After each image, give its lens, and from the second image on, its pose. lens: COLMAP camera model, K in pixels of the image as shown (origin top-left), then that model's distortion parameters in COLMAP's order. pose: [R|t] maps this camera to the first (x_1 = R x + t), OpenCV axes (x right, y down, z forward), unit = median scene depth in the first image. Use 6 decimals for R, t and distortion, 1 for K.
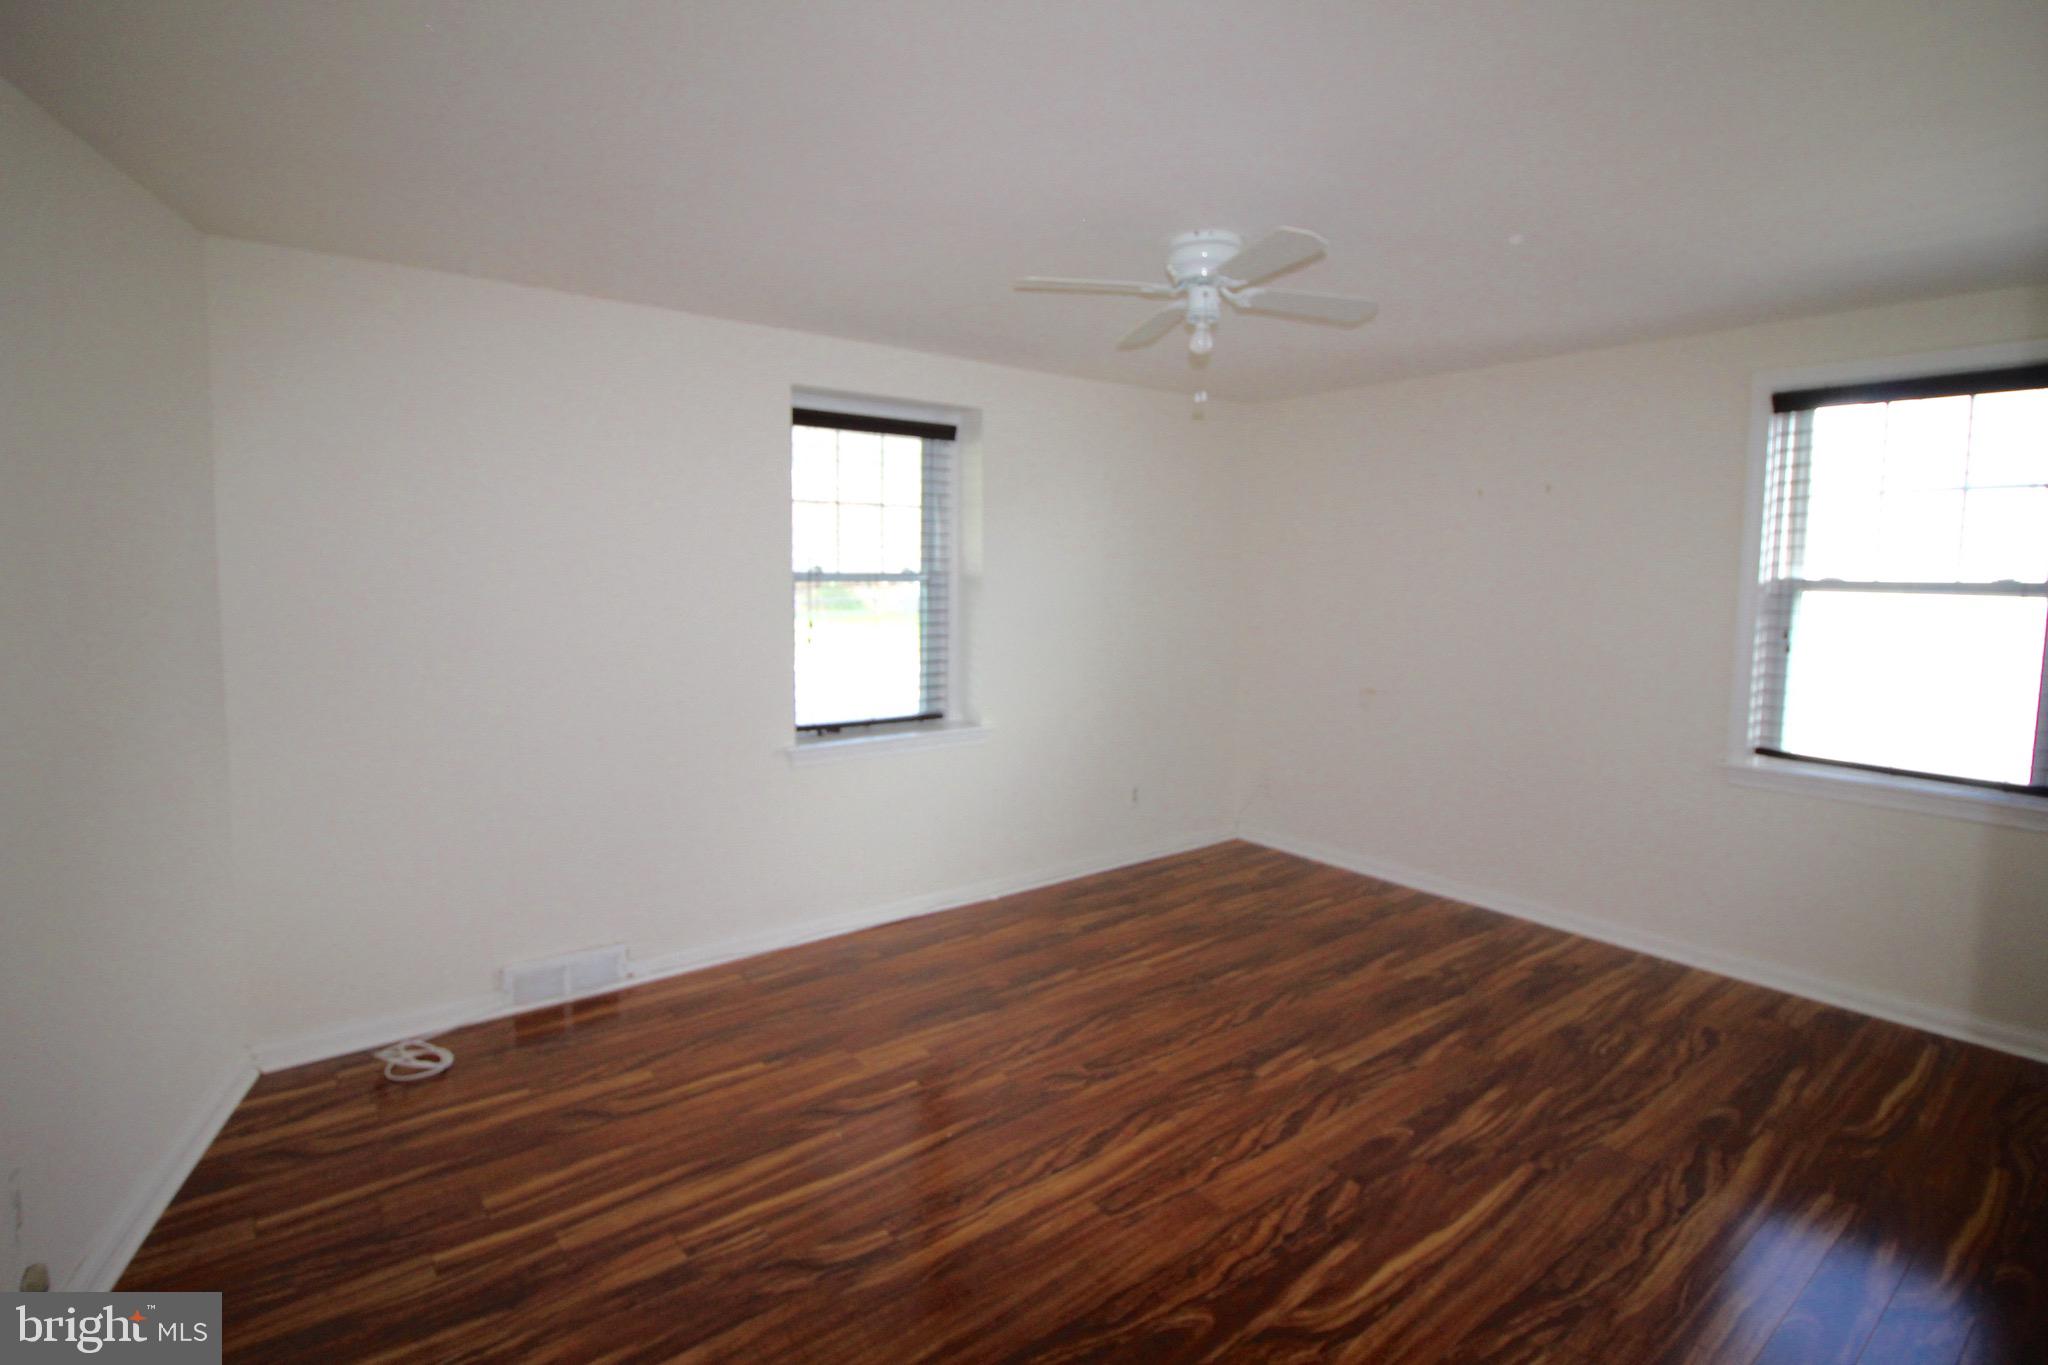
lens RADIAL K [[976.9, 0, 1023.8], [0, 976.9, 689.4], [0, 0, 1]] dist [0.001875, 0.000173]
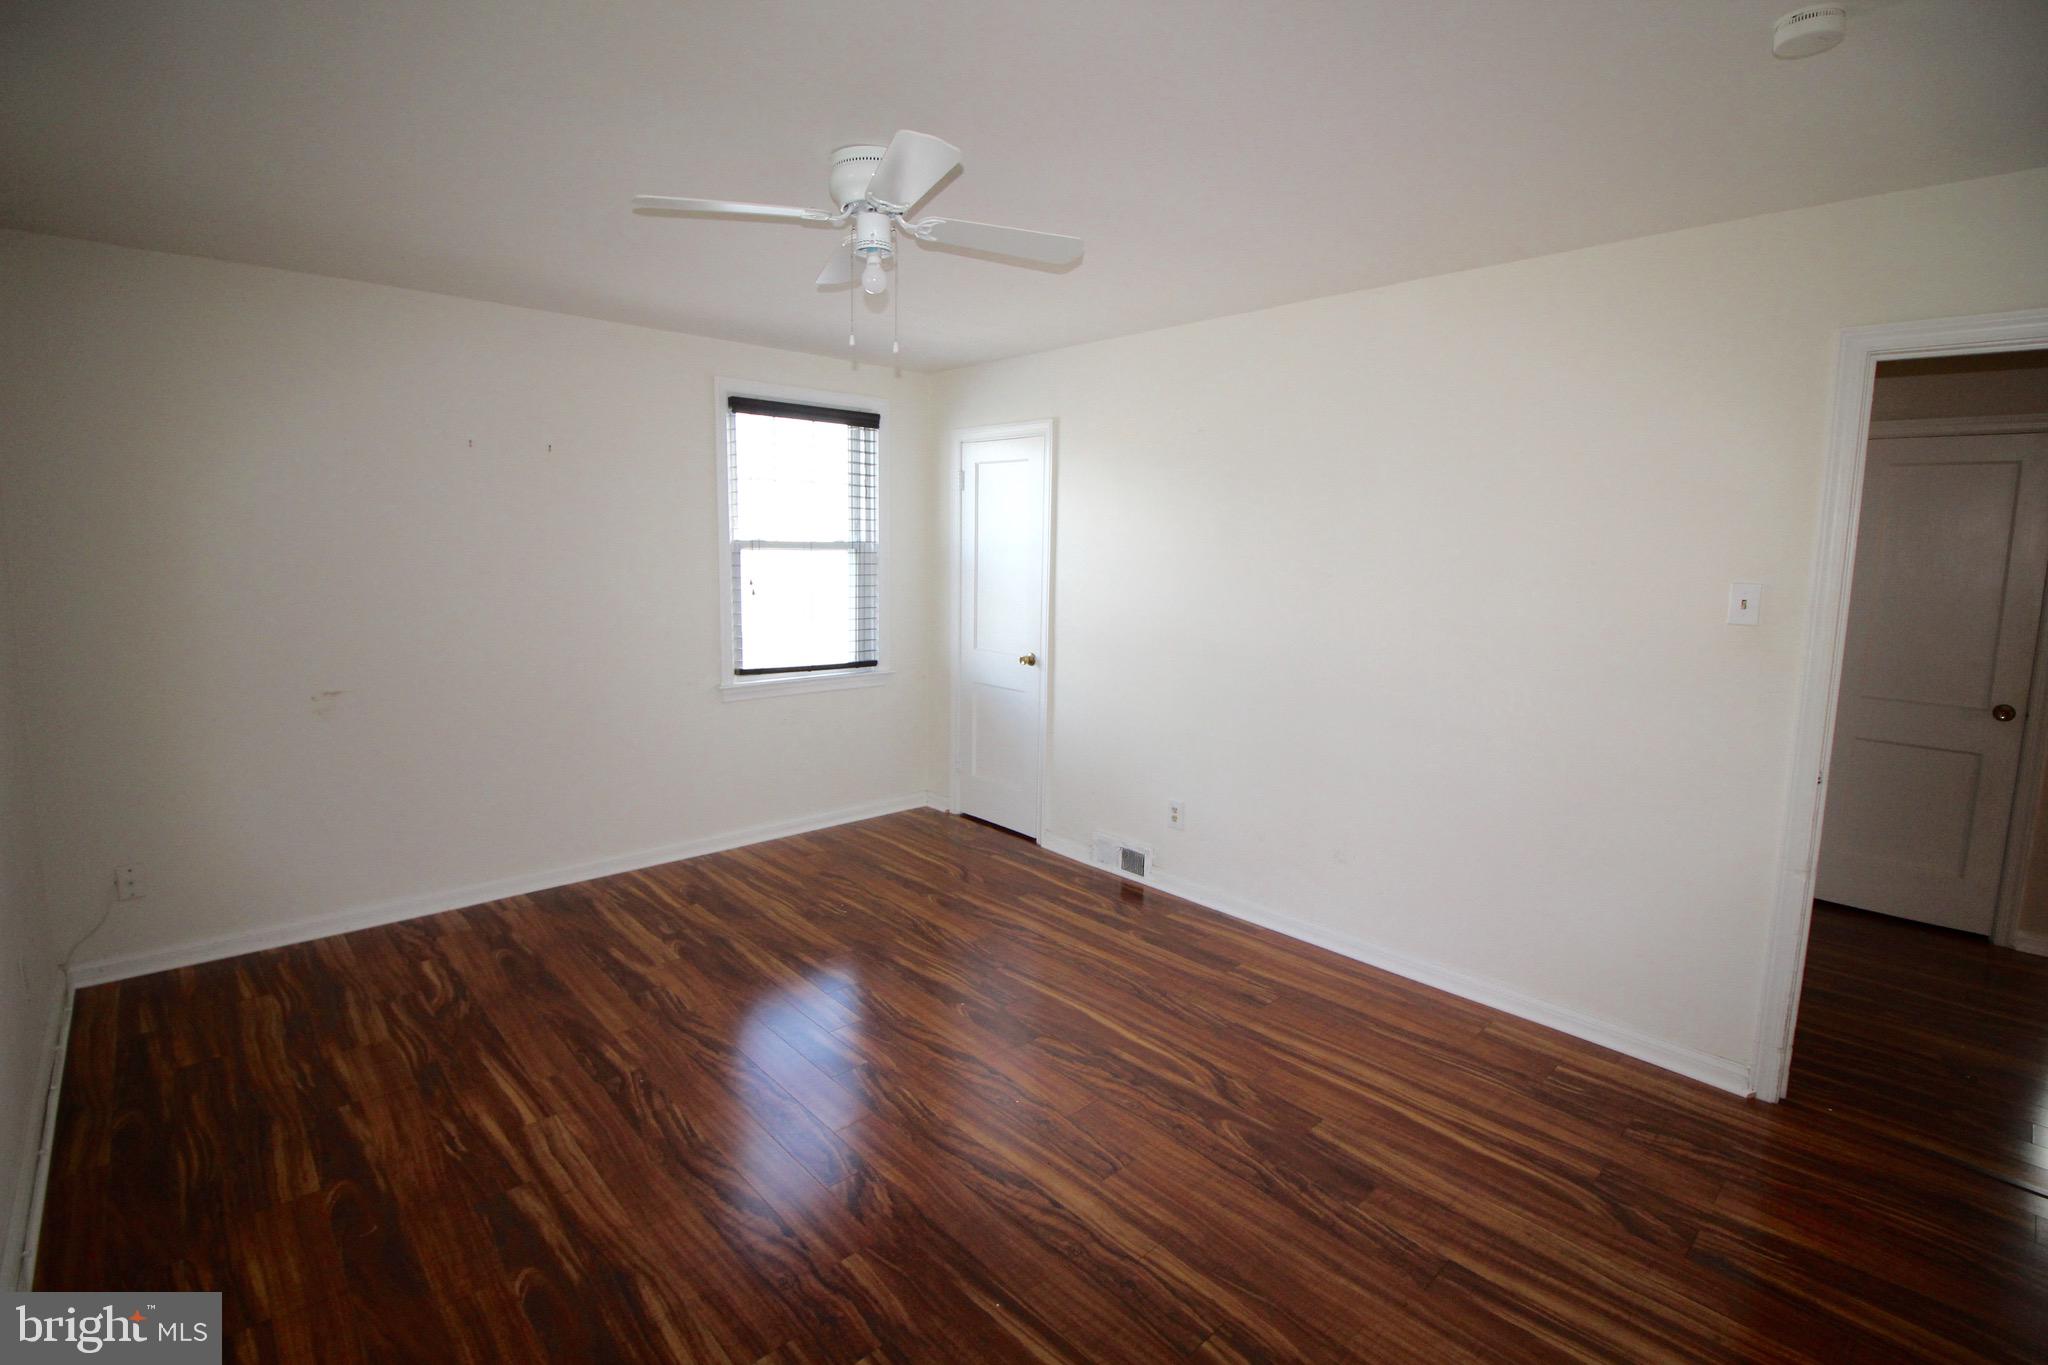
lens RADIAL K [[951.7, 0, 1016.3], [0, 951.7, 658.9], [0, 0, 1]] dist [0.002198, -0.012872]
pose [[-0.092951, -0.128169, 0.987387, -0.587929], [0.096011, 0.985905, 0.137015, -0.099257], [-0.991031, 0.107536, -0.079335, 0.808679]]
